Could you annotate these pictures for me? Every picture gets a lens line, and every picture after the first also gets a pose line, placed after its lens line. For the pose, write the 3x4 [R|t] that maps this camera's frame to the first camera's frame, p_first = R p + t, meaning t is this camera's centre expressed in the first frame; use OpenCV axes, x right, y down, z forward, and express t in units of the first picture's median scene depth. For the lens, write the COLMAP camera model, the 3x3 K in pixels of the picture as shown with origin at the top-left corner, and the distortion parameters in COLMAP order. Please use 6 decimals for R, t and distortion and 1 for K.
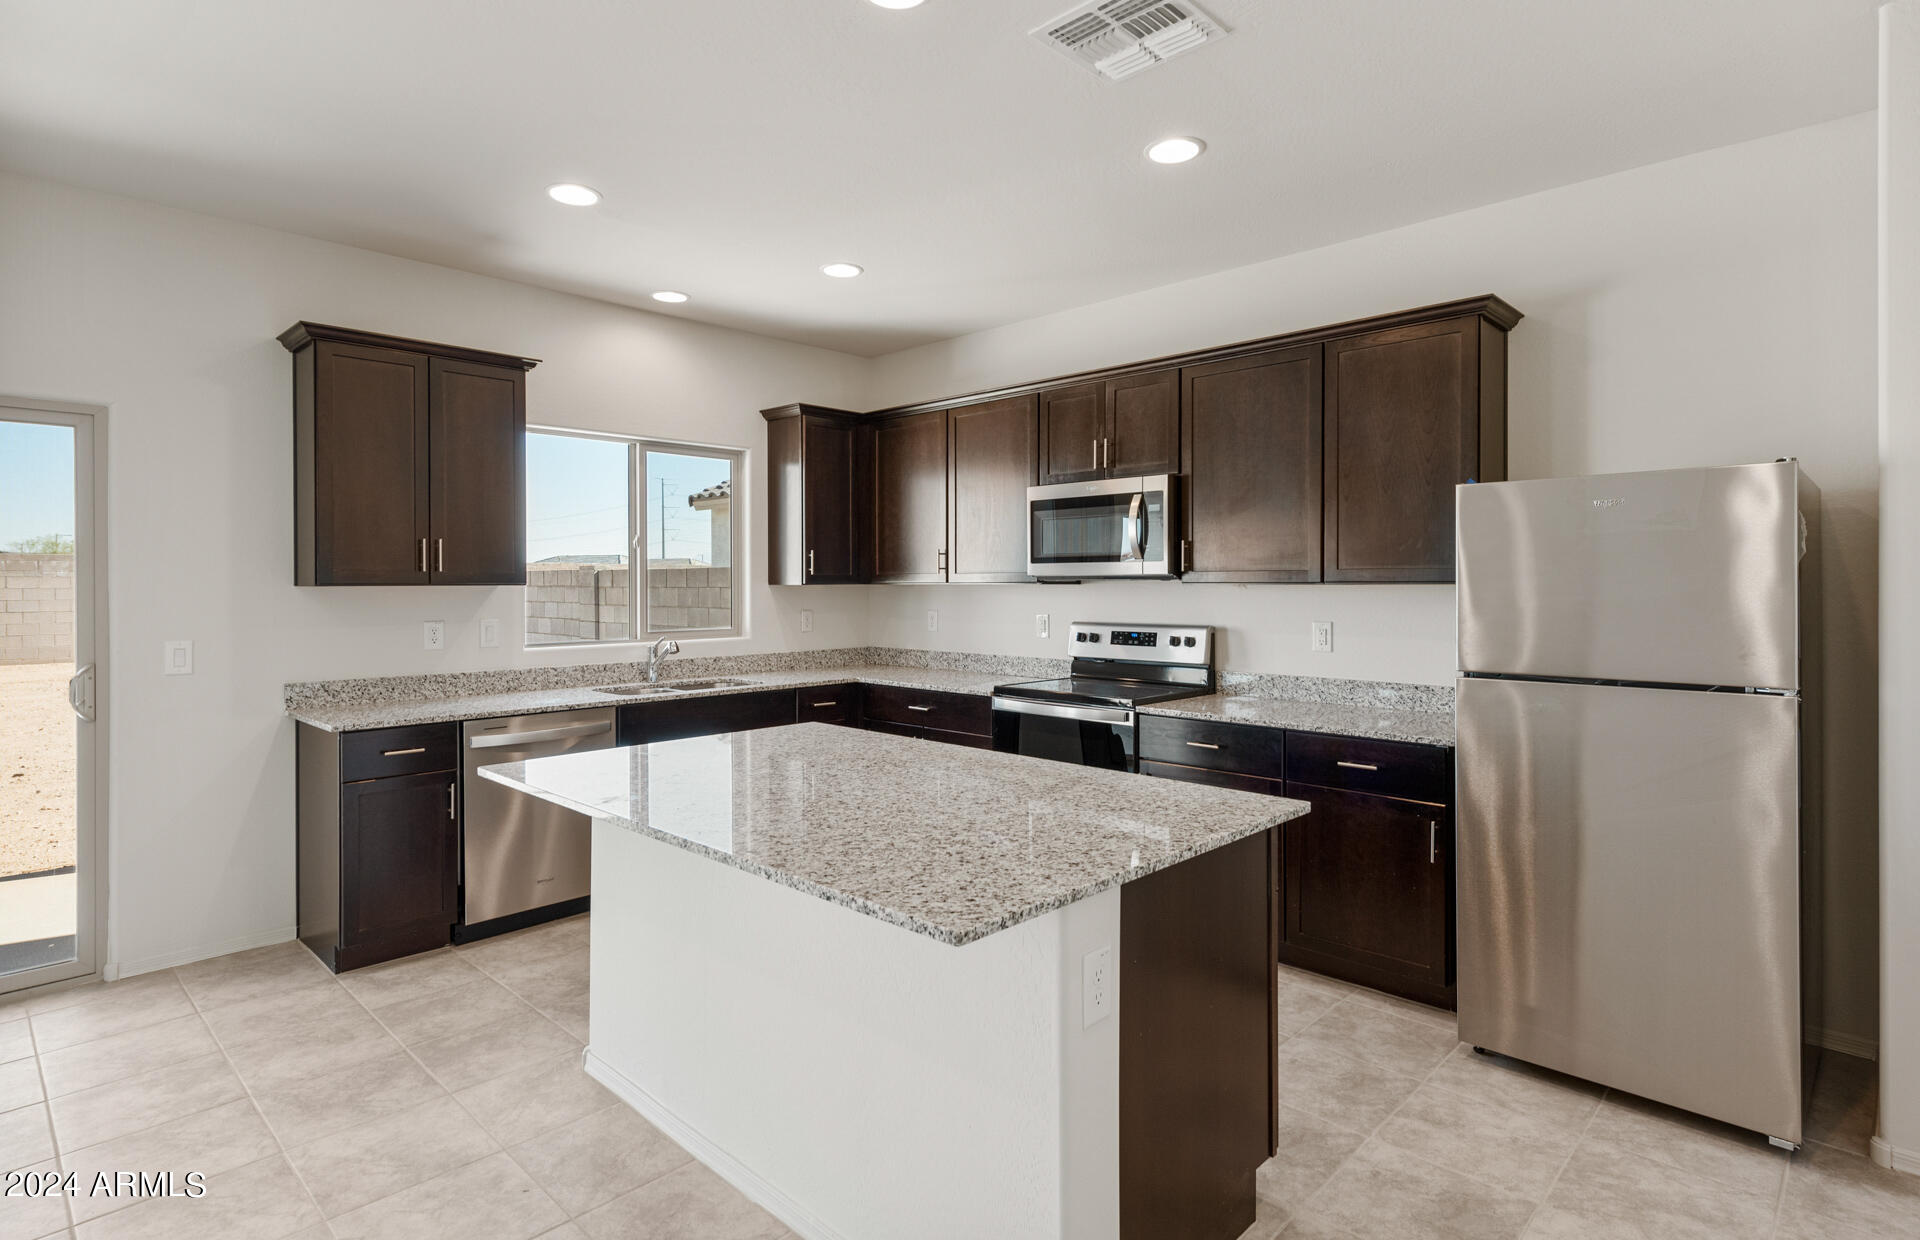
lens RADIAL K [[980.0, 0, 945.0], [0, 980.0, 587.3], [0, 0, 1]] dist [0.011028, -0.000594]
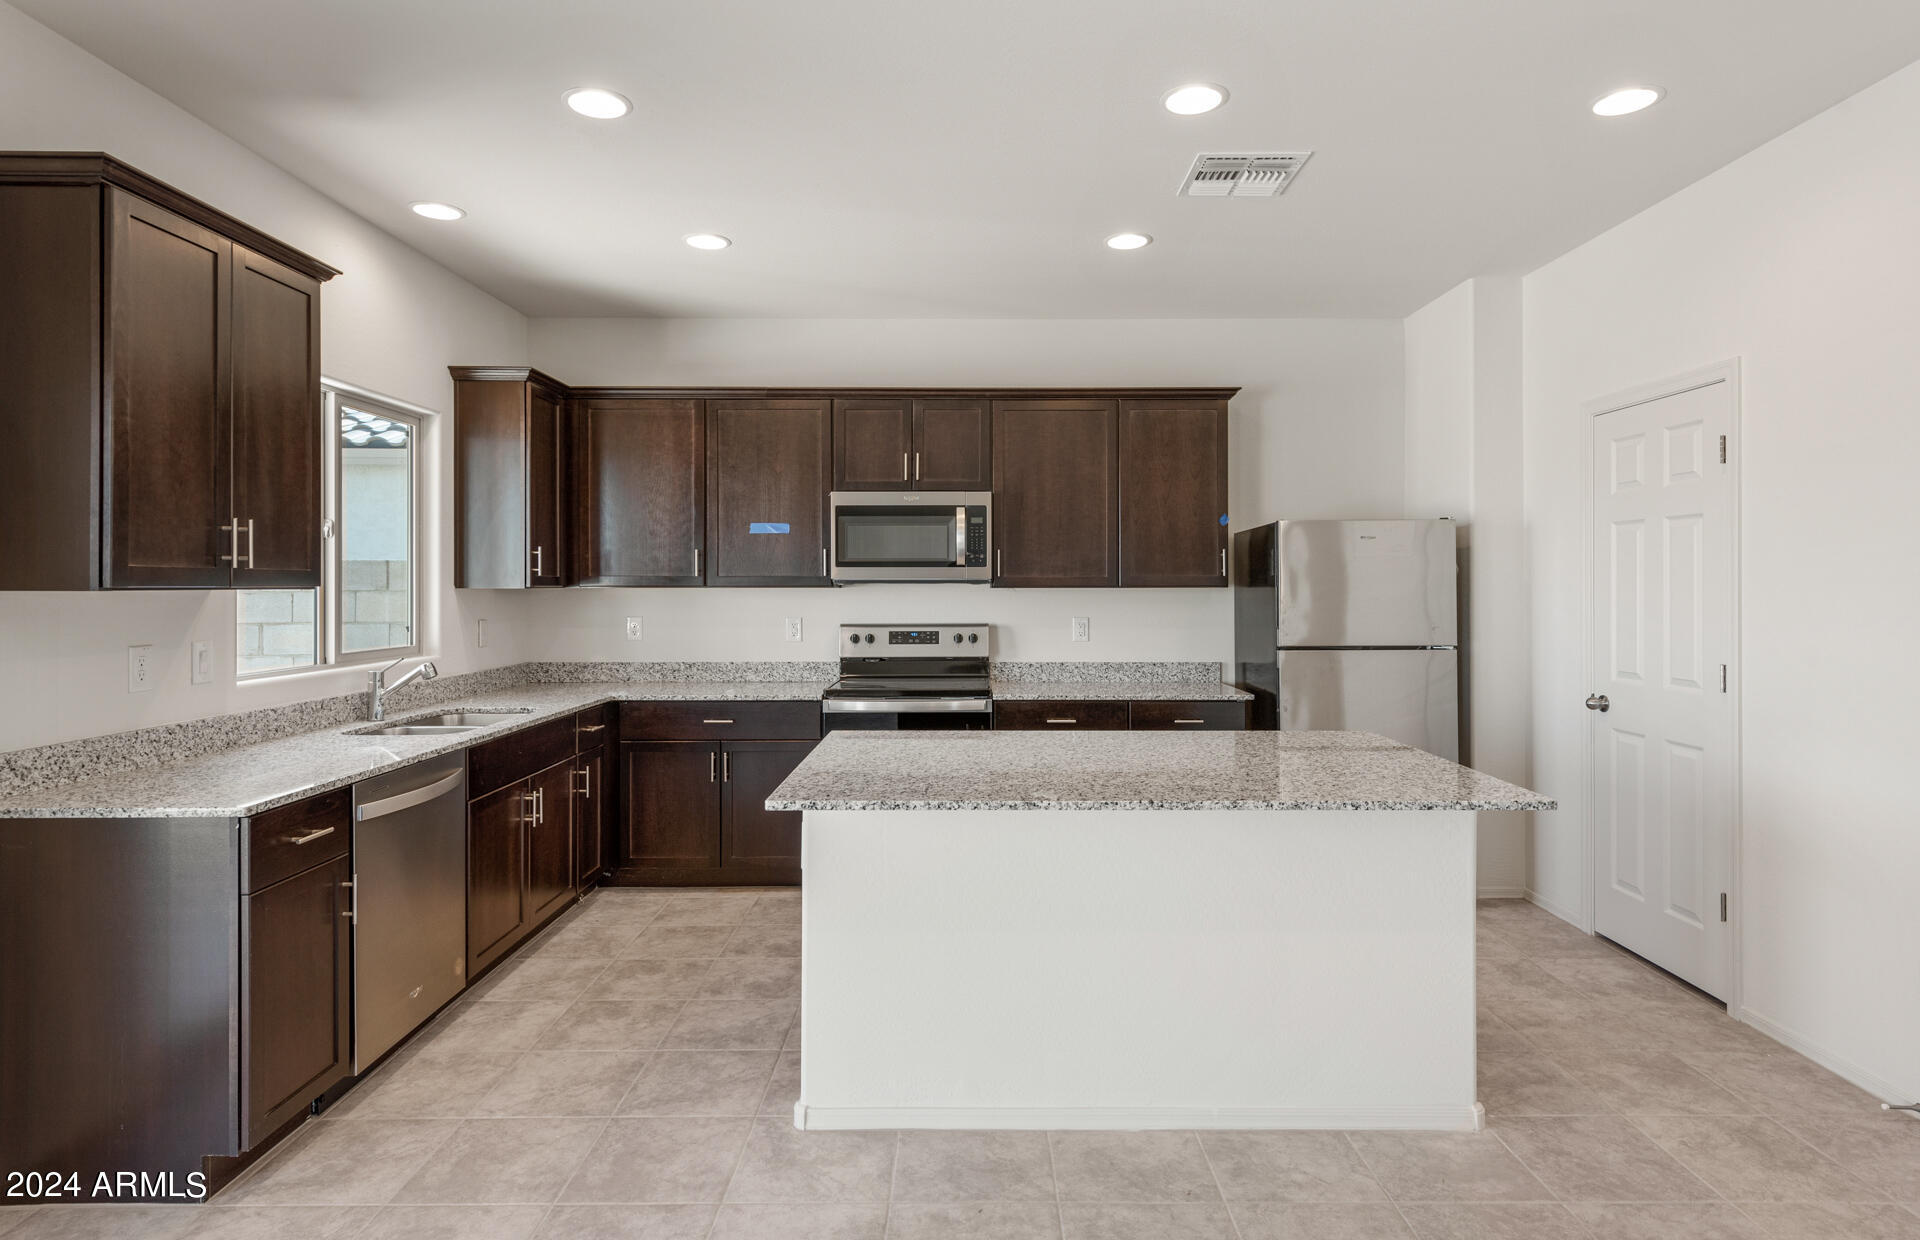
lens RADIAL K [[1037.3, 0, 977.3], [0, 1037.3, 586.9], [0, 0, 1]] dist [0.012910, -0.002812]
pose [[0.712979, 0.000778, 0.701185, -0.589249], [0.002004, 0.999993, -0.003147, -0.000378], [-0.701183, 0.003649, 0.712972, 0.136386]]
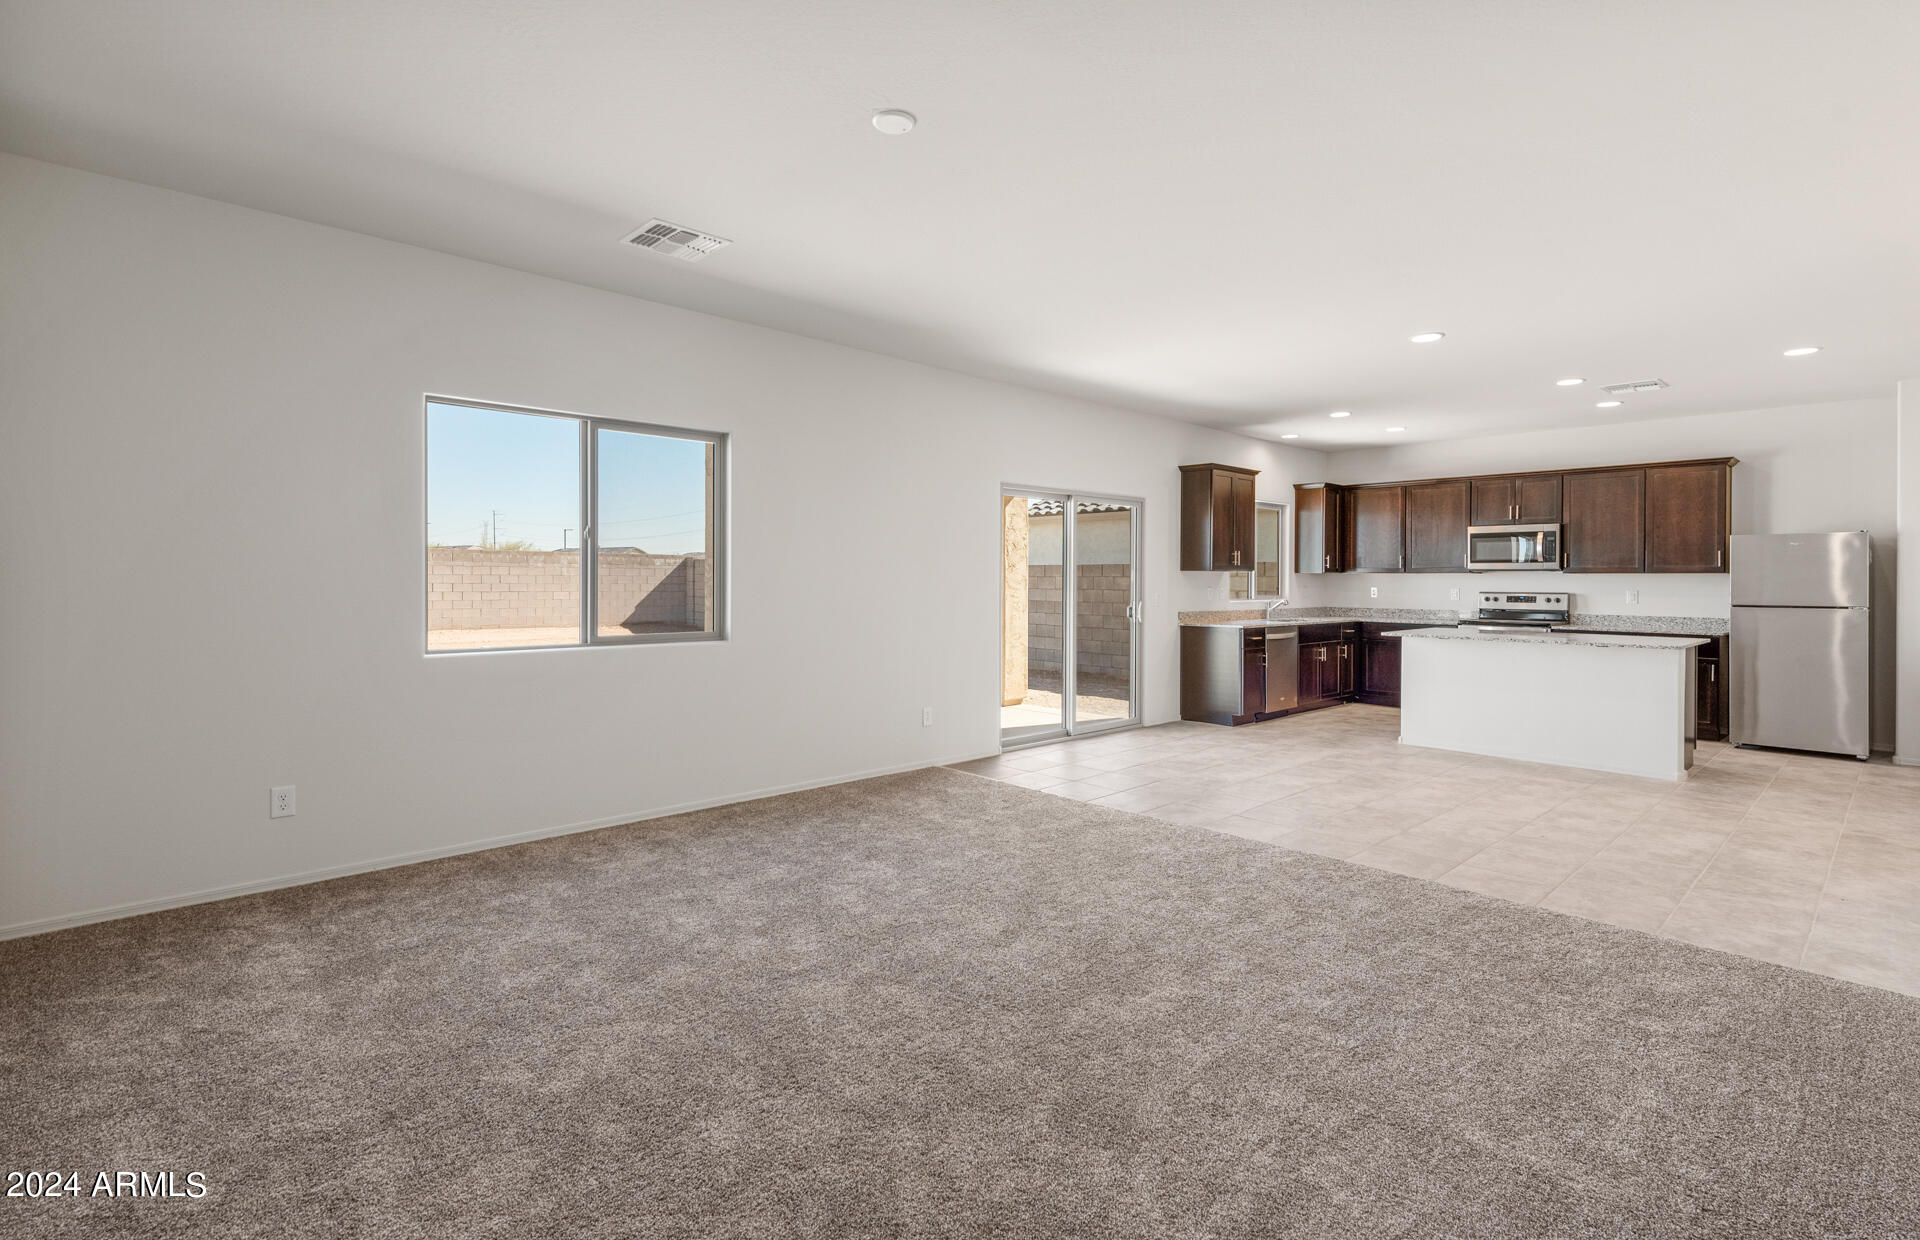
lens RADIAL K [[872.0, 0, 947.3], [0, 872.0, 580.0], [0, 0, 1]] dist [-0.001518, -0.000358]
pose [[0.997726, 0.008703, -0.066832, -0.954369], [-0.008913, 0.999956, -0.002847, 0.028524], [0.066805, 0.003436, 0.997760, -0.993299]]
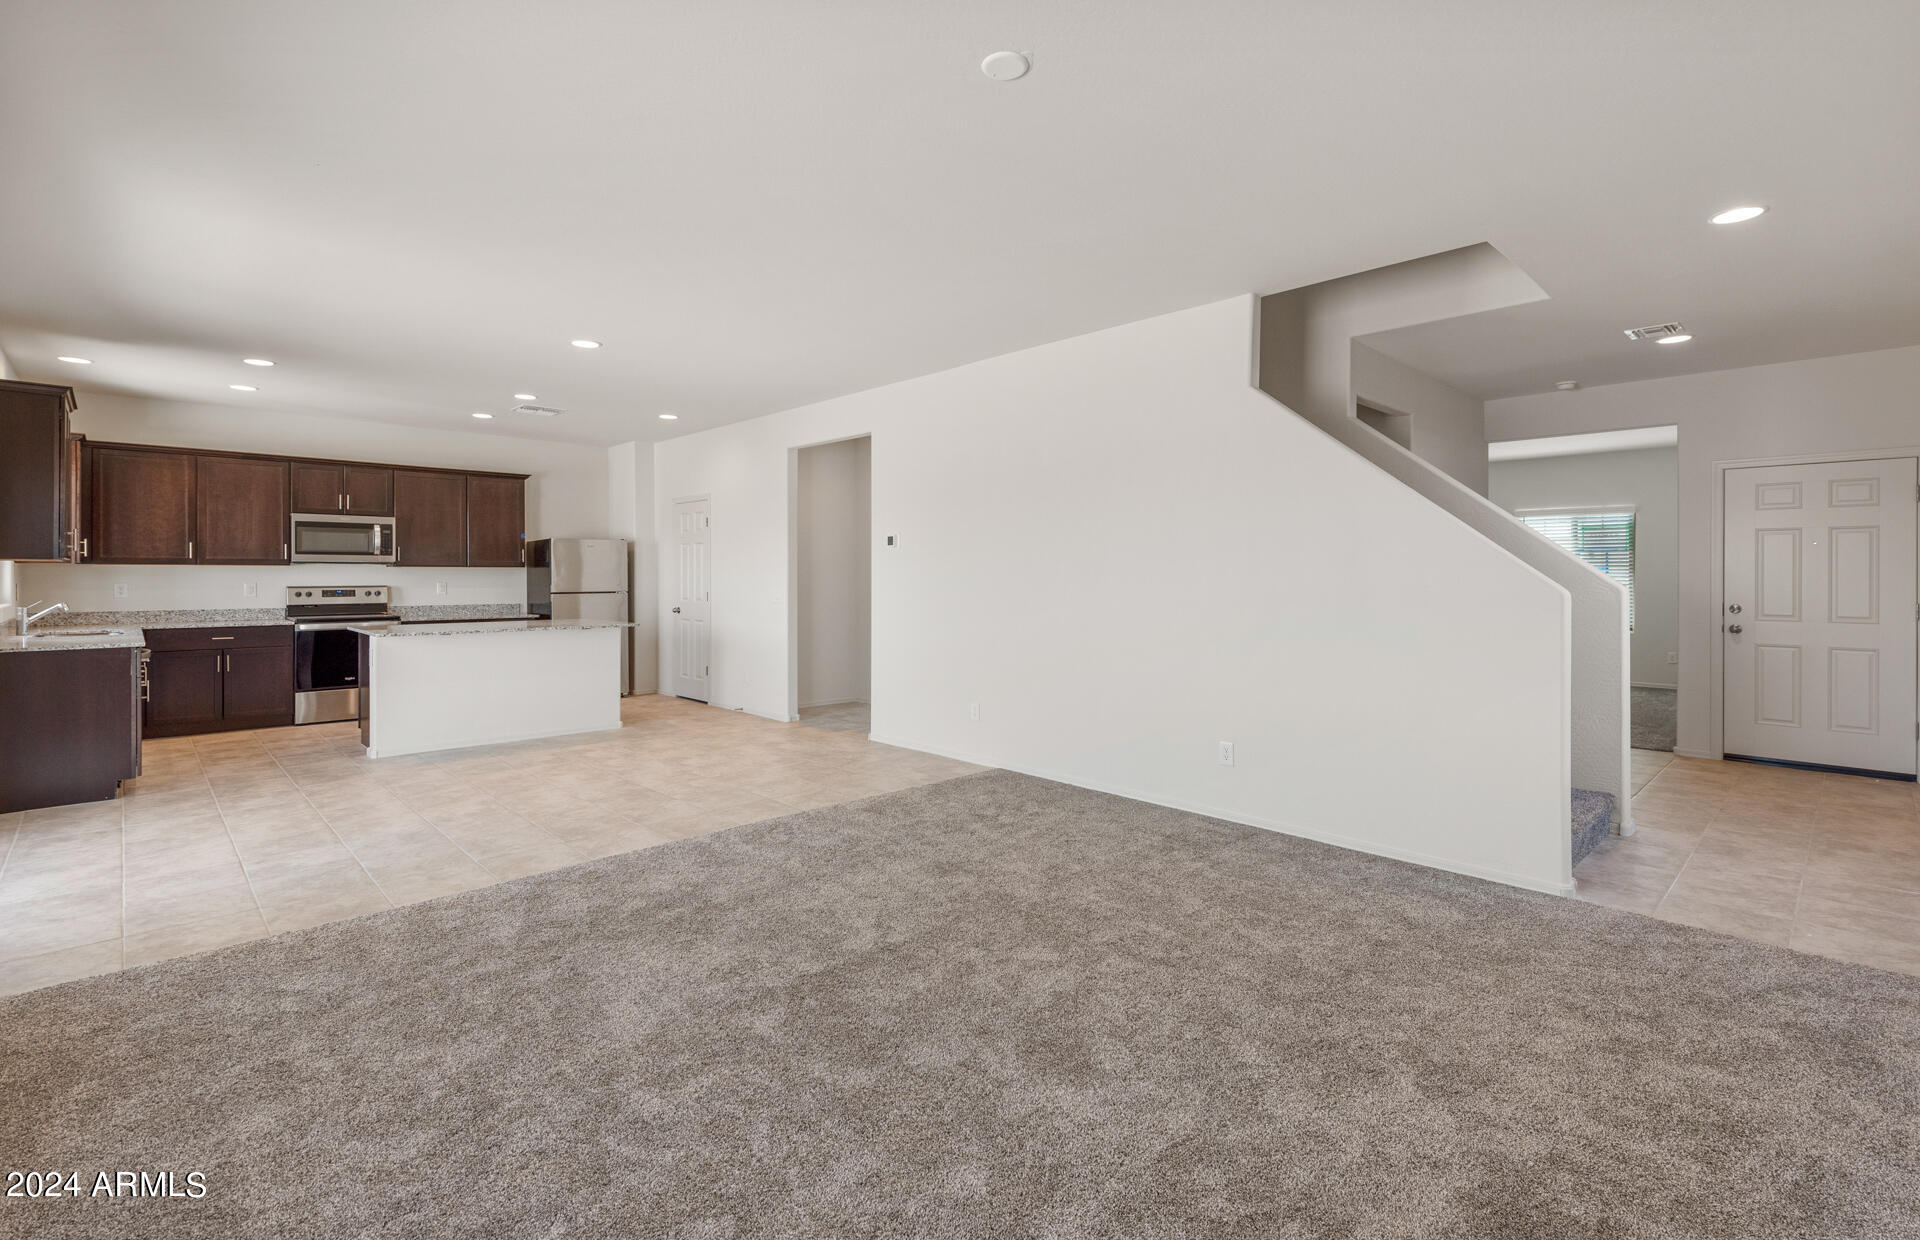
lens RADIAL K [[872.0, 0, 982.5], [0, 872.0, 579.4], [0, 0, 1]] dist [-0.001518, -0.000358]
pose [[0.027280, 0.001392, 0.999627, -1.619731], [0.004798, 0.999987, -0.001524, 0.034172], [-0.999616, 0.004838, 0.027273, -0.379317]]
